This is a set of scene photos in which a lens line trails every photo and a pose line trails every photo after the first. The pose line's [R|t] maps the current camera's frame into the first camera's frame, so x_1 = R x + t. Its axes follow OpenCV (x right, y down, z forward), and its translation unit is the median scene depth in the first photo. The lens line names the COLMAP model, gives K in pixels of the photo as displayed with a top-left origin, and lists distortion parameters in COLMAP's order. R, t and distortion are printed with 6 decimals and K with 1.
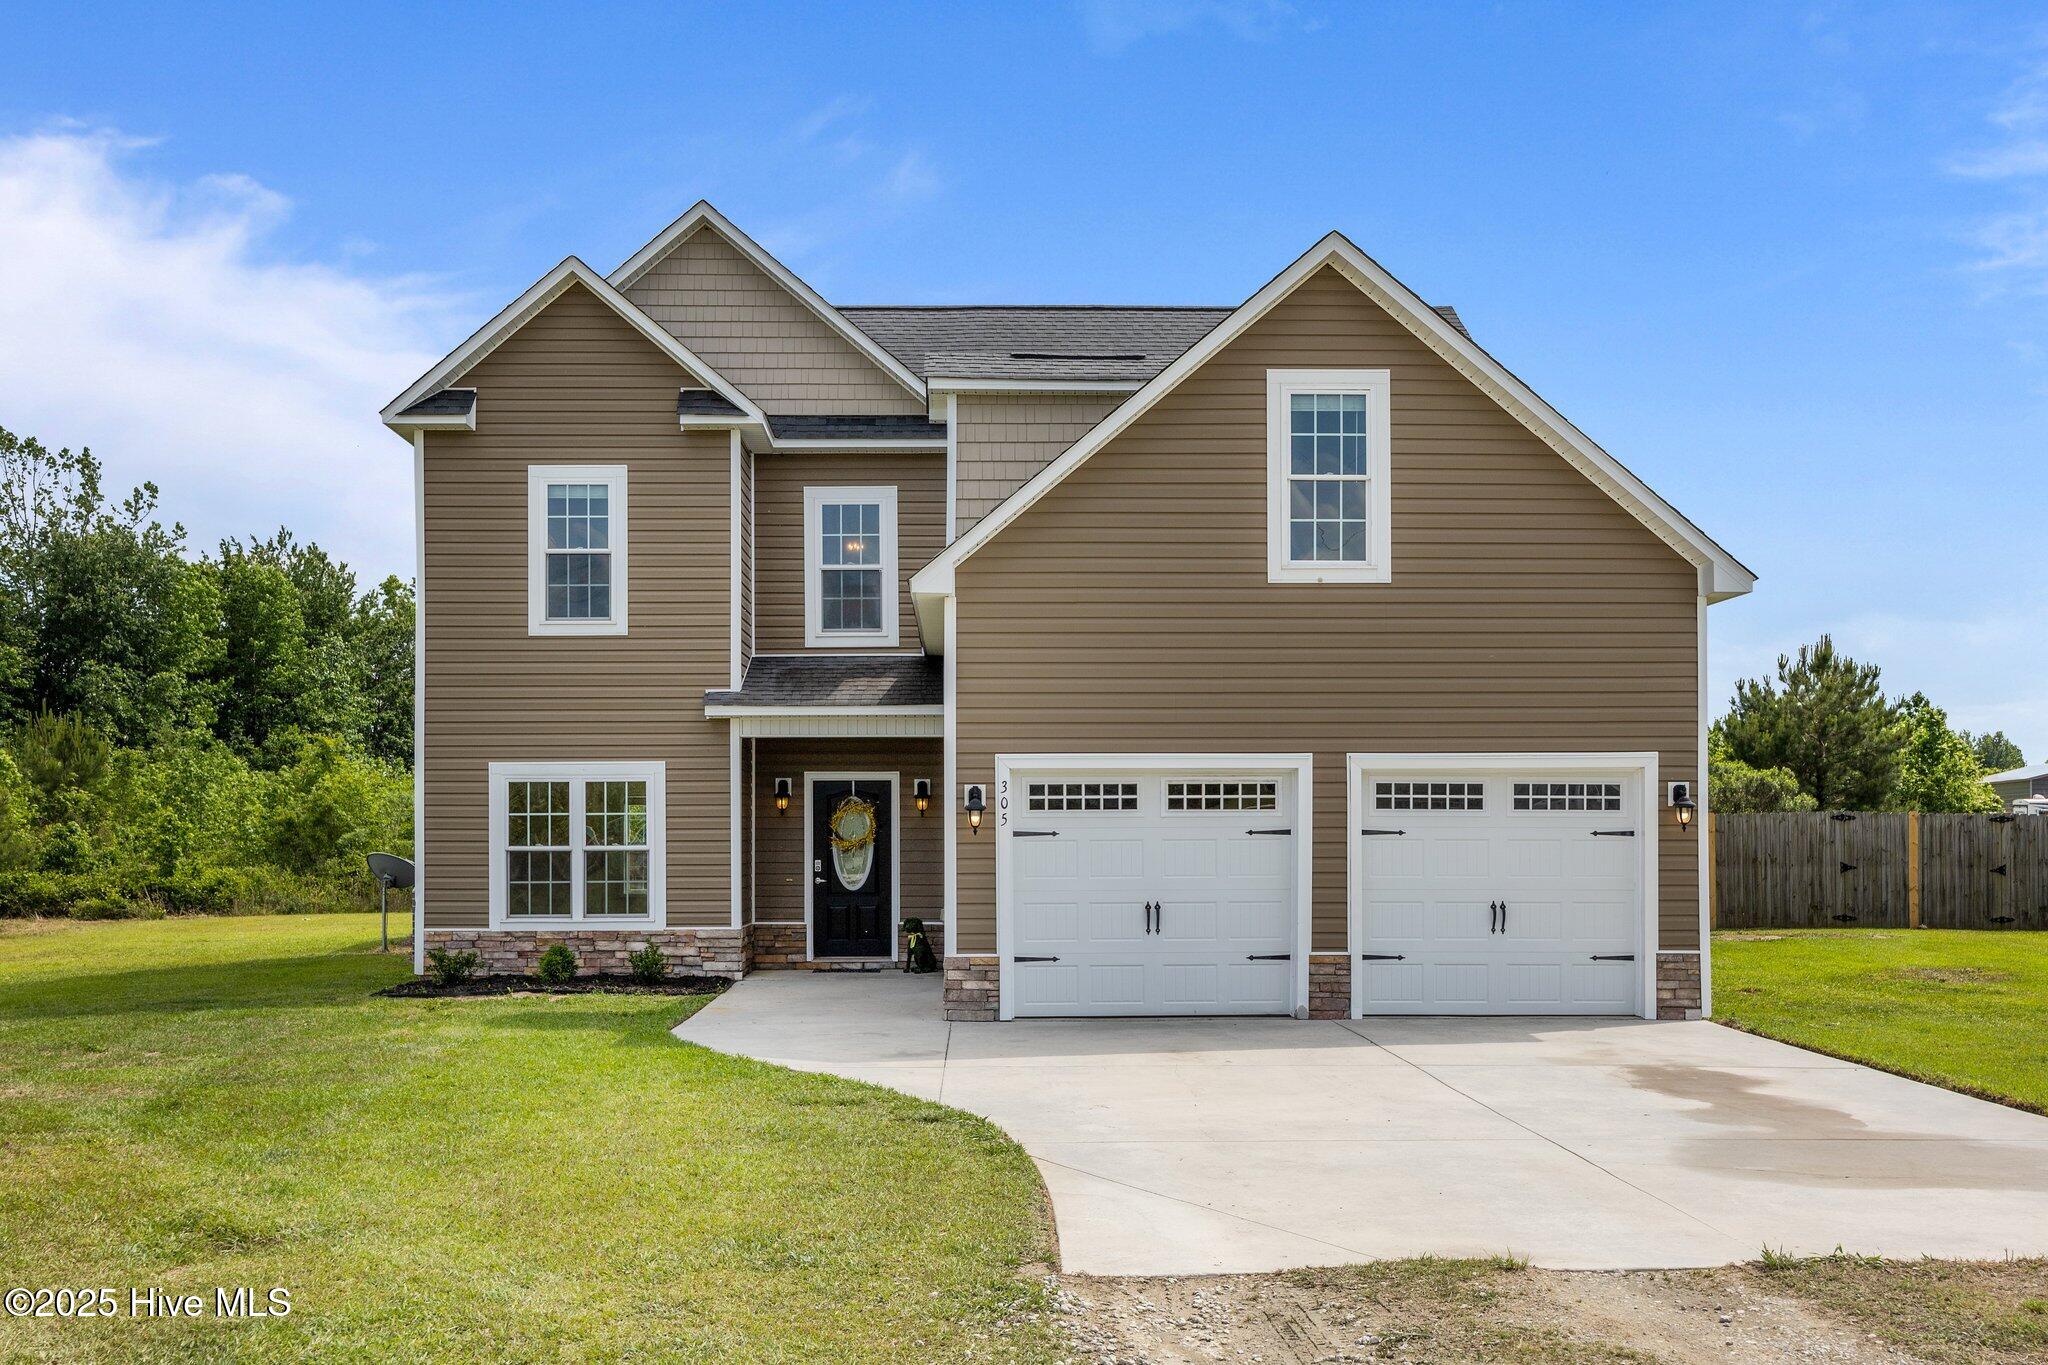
lens RADIAL K [[2001.0, 0, 975.2], [0, 2001.0, 776.6], [0, 0, 1]] dist [-0.011267, 0.000000]
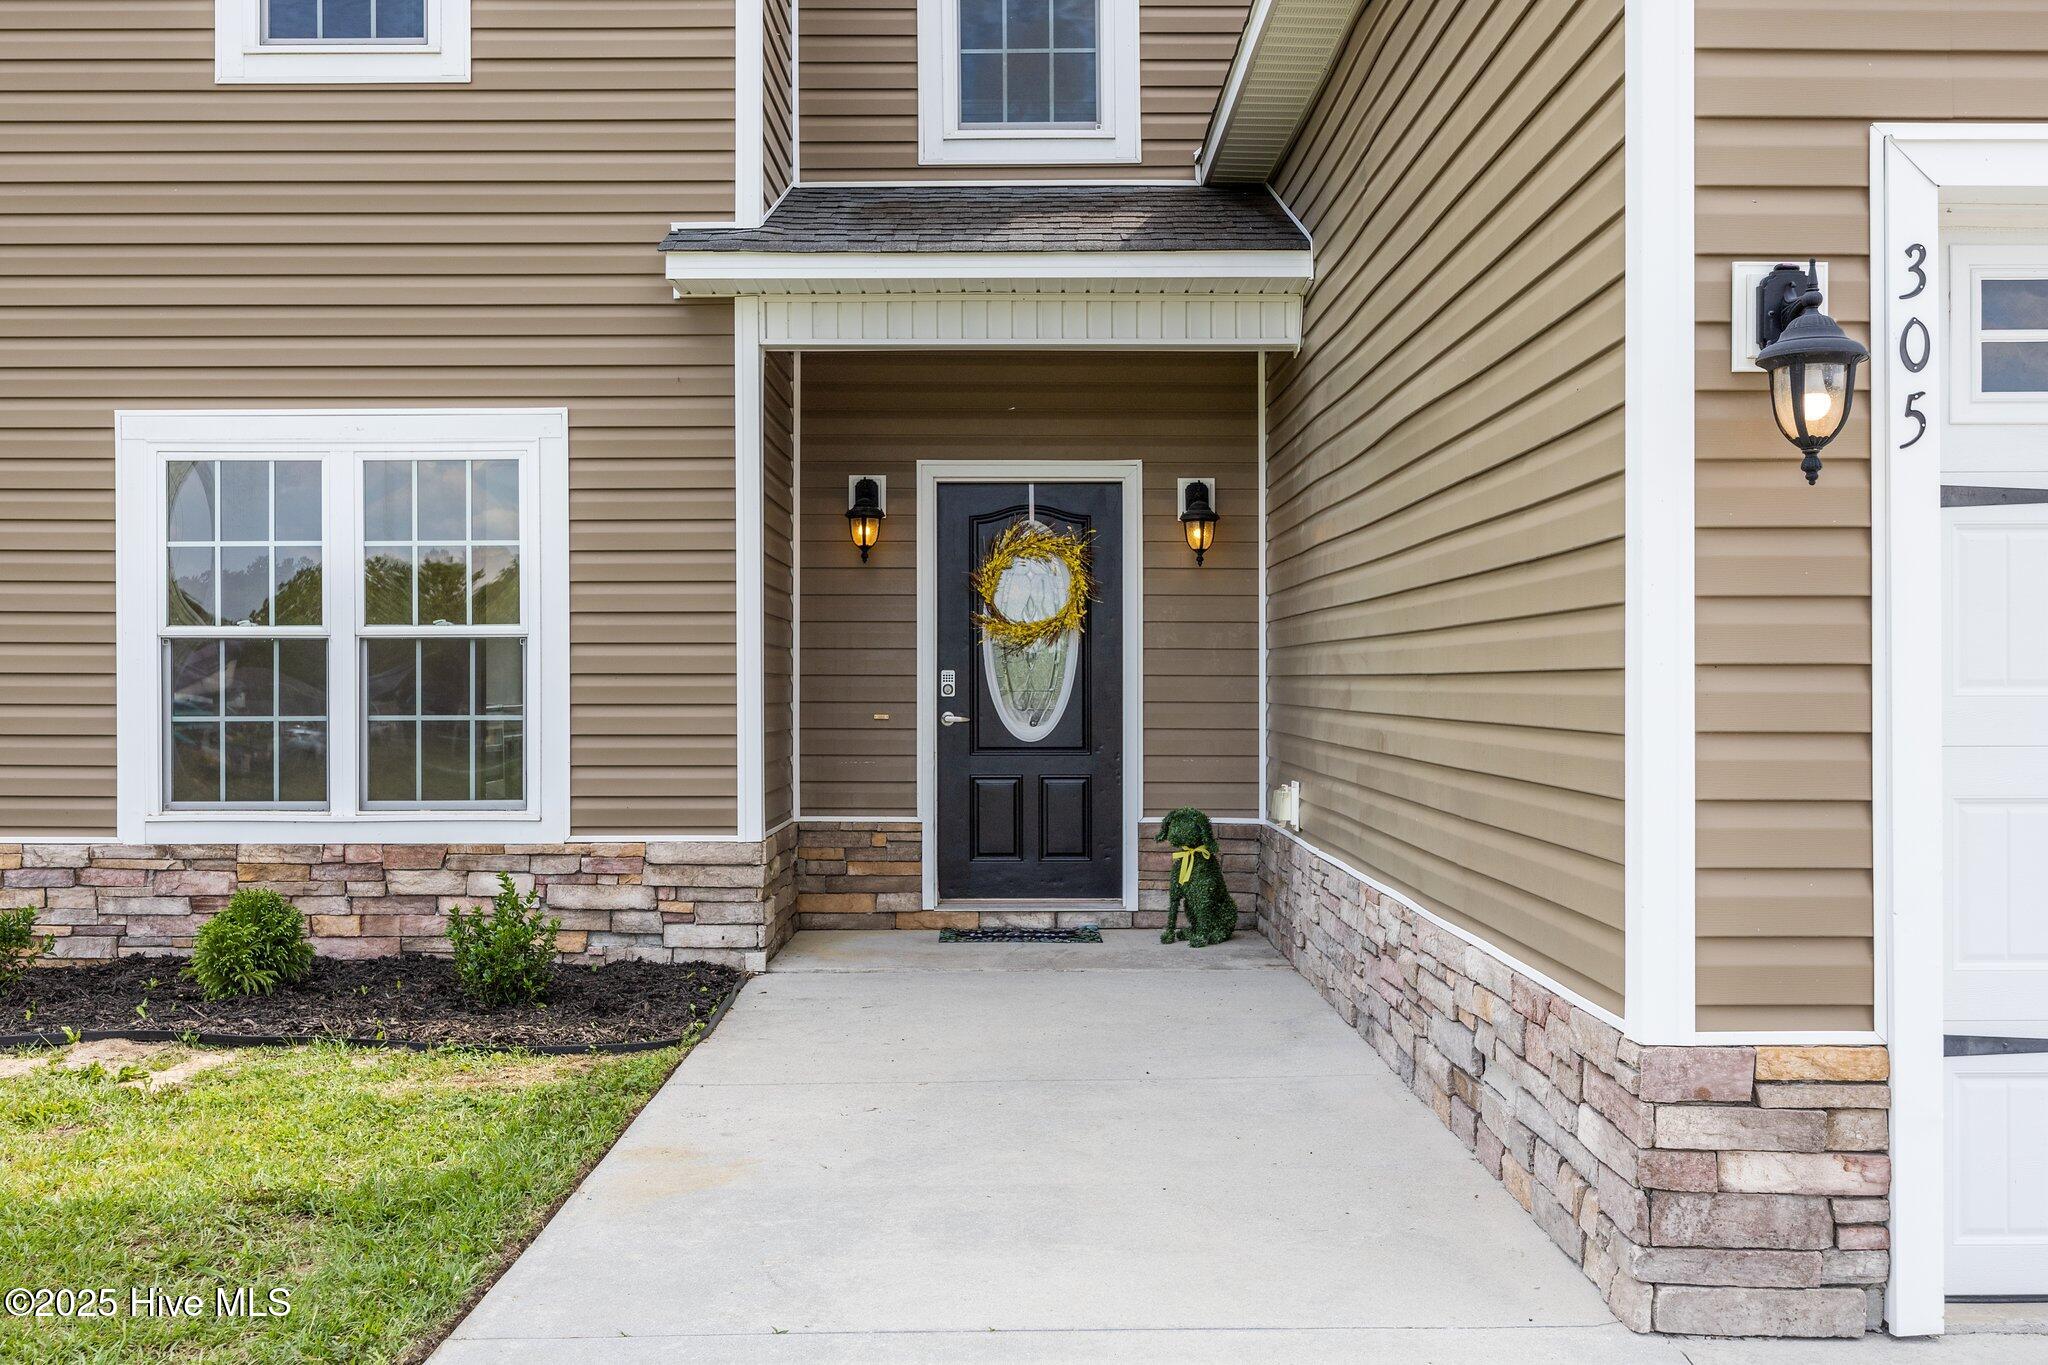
lens RADIAL K [[2001.0, 0, 966.8], [0, 2001.0, 675.9], [0, 0, 1]] dist [-0.011267, 0.000000]
pose [[0.999493, 0.002179, -0.031779, -0.065555], [-0.001415, 0.999710, 0.024045, 0.035120], [0.031822, -0.023988, 0.999206, 0.617543]]
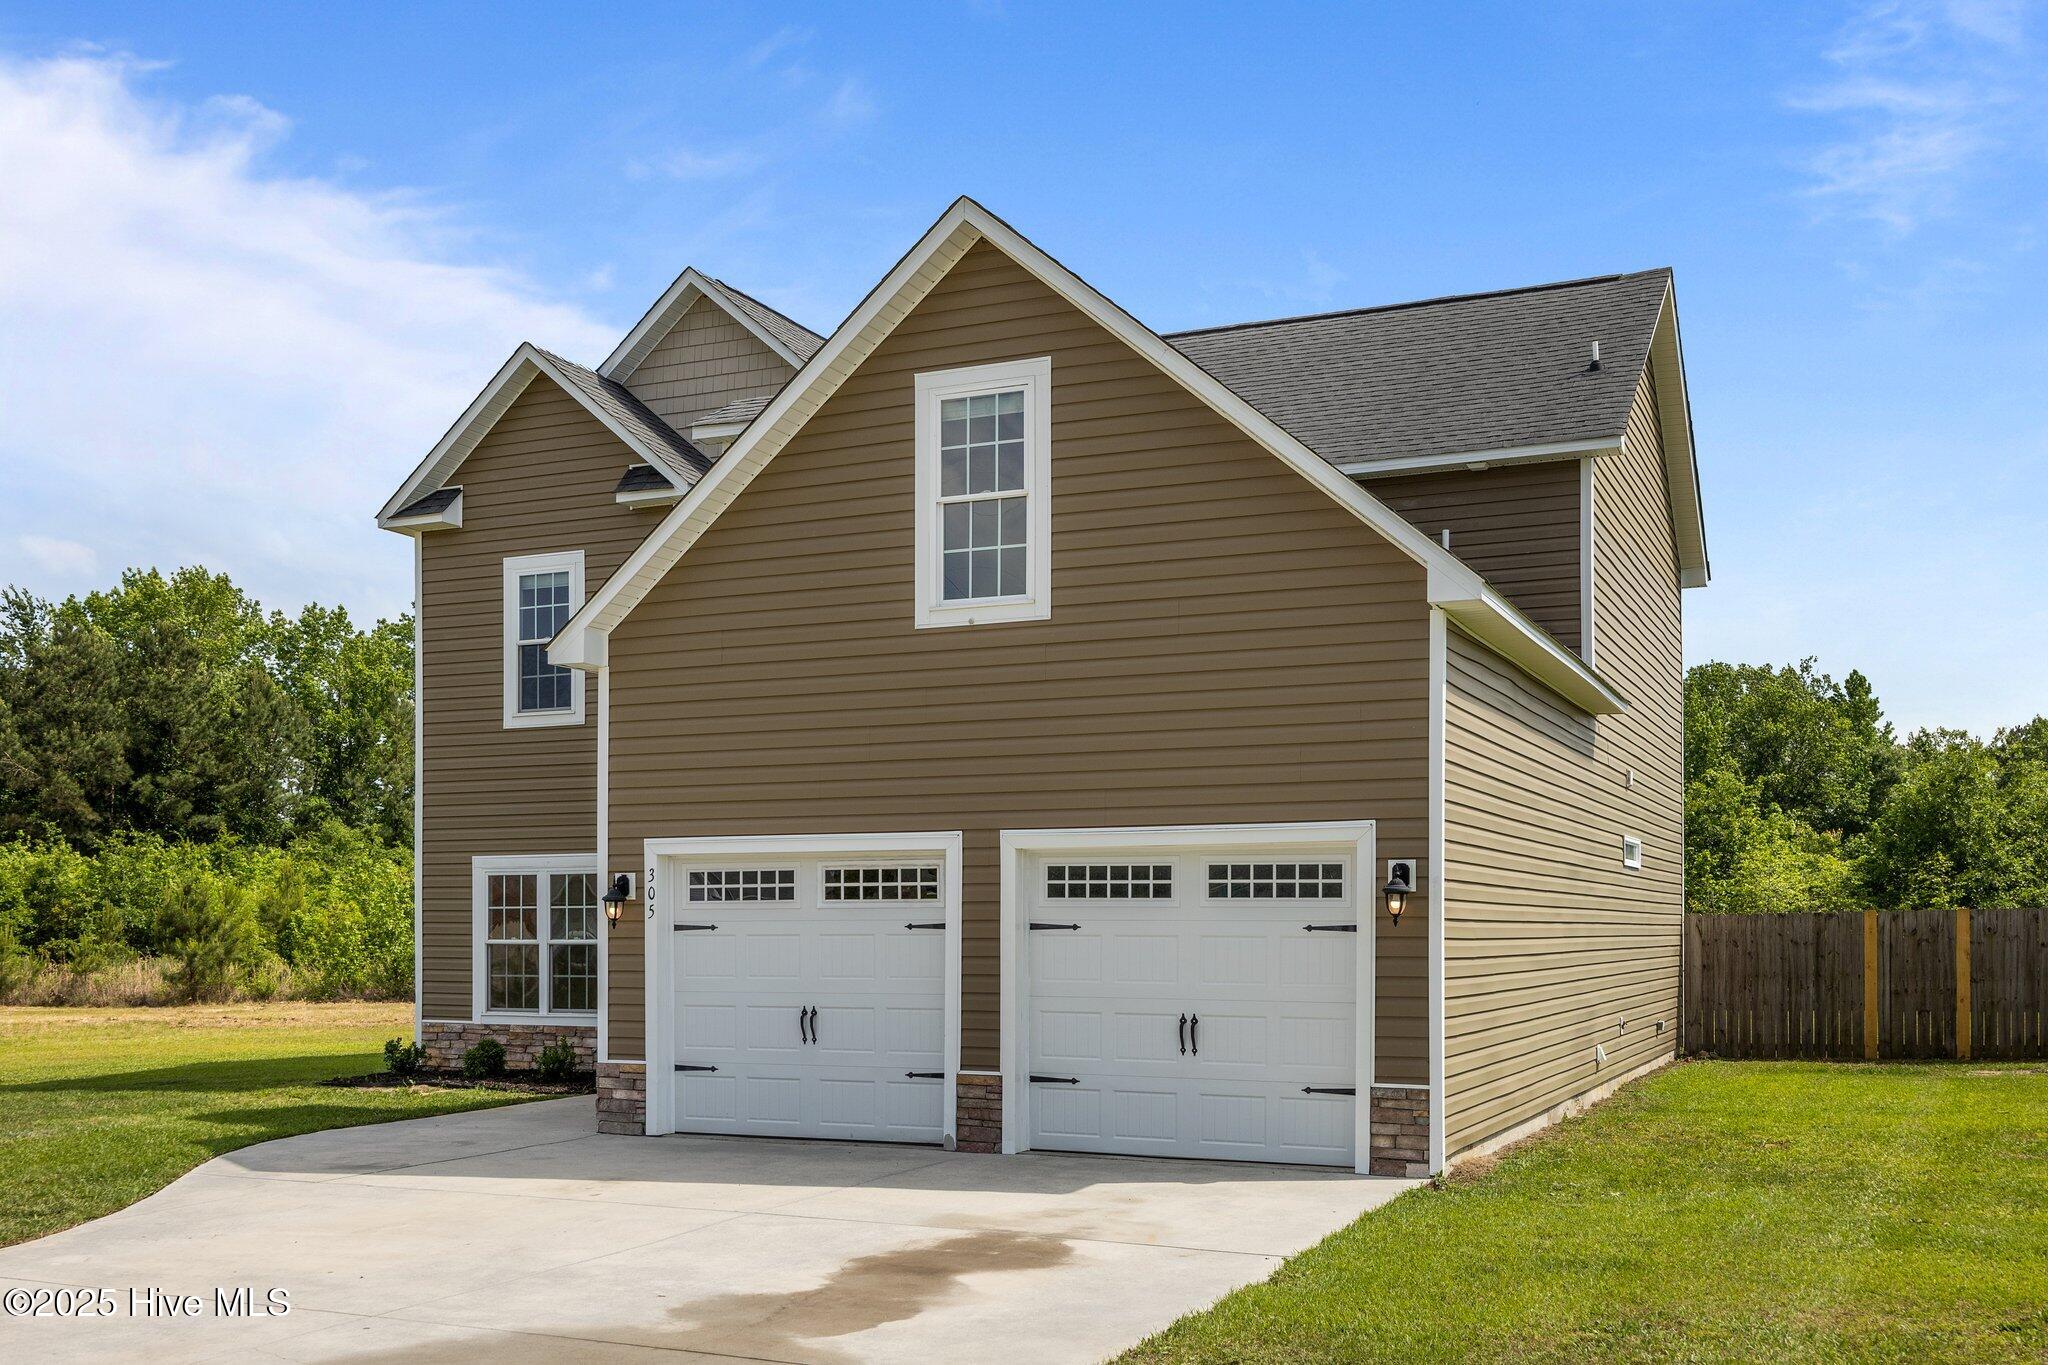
lens RADIAL K [[2001.0, 0, 985.4], [0, 2001.0, 884.9], [0, 0, 1]] dist [-0.011267, 0.000000]
pose [[0.901470, -0.008507, -0.432757, 0.427399], [0.012467, 0.999902, 0.006315, 0.004357], [0.432661, -0.011088, 0.901488, 0.203497]]
